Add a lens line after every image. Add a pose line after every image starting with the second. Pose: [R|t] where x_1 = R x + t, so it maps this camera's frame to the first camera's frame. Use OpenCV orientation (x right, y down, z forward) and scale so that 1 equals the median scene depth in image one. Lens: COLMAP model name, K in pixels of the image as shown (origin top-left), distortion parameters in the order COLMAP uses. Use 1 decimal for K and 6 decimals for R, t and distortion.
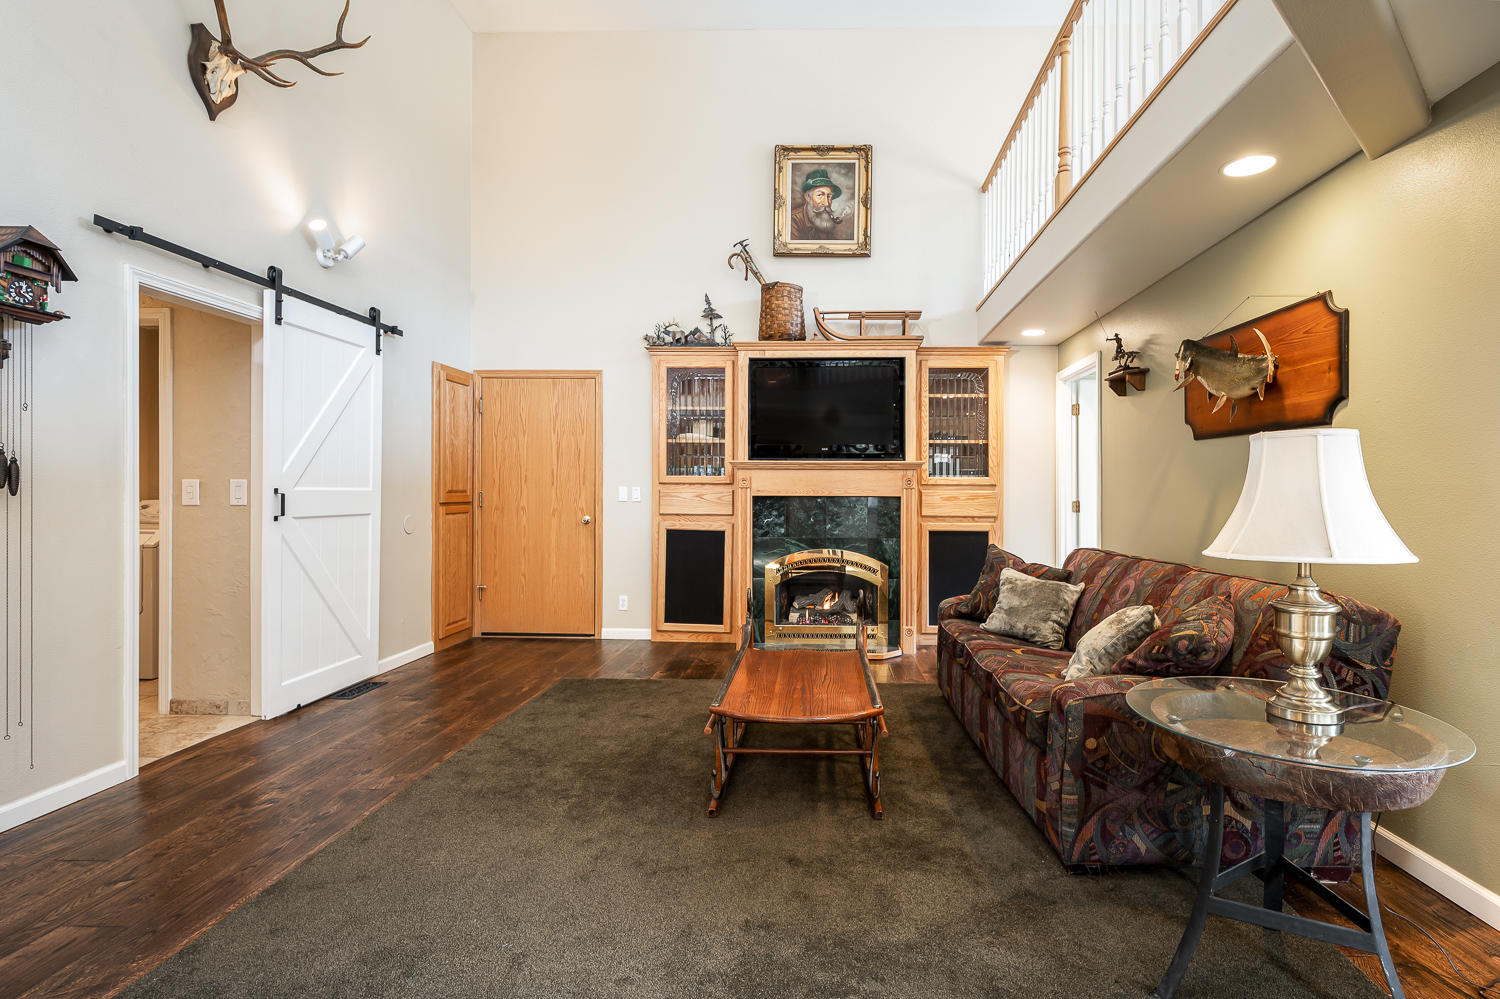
lens RADIAL K [[731.5, 0, 800.2], [0, 731.5, 497.5], [0, 0, 1]] dist [0.002827, -0.001529]
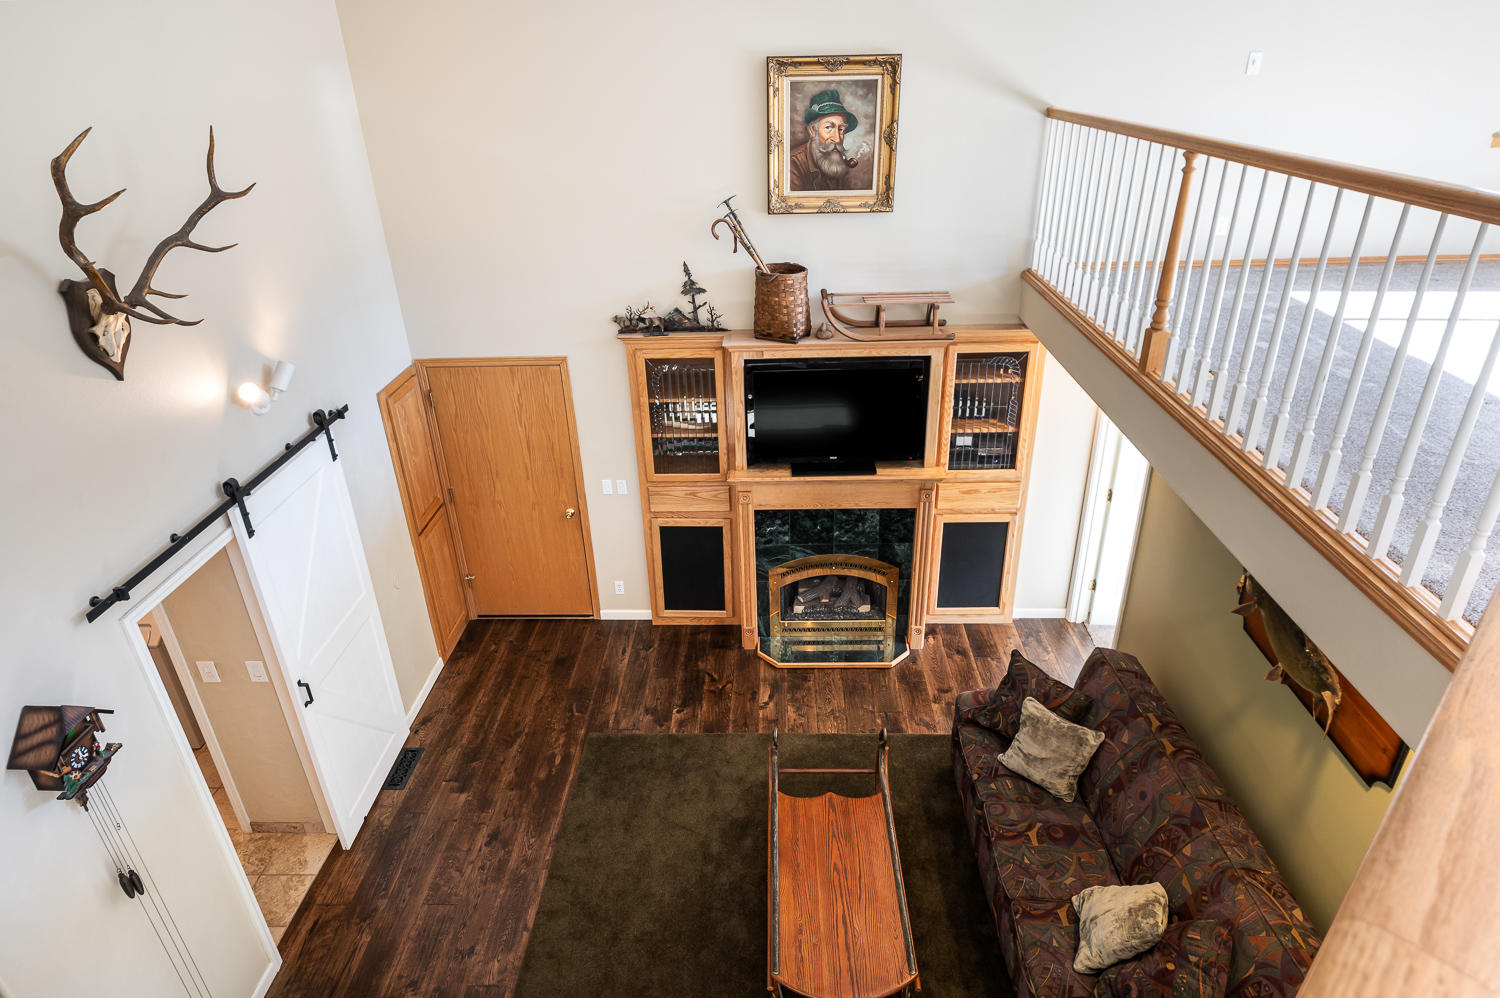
lens RADIAL K [[851.7, 0, 748.7], [0, 851.7, 498.6], [0, 0, 1]] dist [-0.008006, 0.003218]
pose [[0.999449, -0.029764, -0.014709, -0.053483], [0.033199, 0.891794, 0.451222, -0.474505], [-0.000313, -0.451462, 0.892290, 0.055026]]
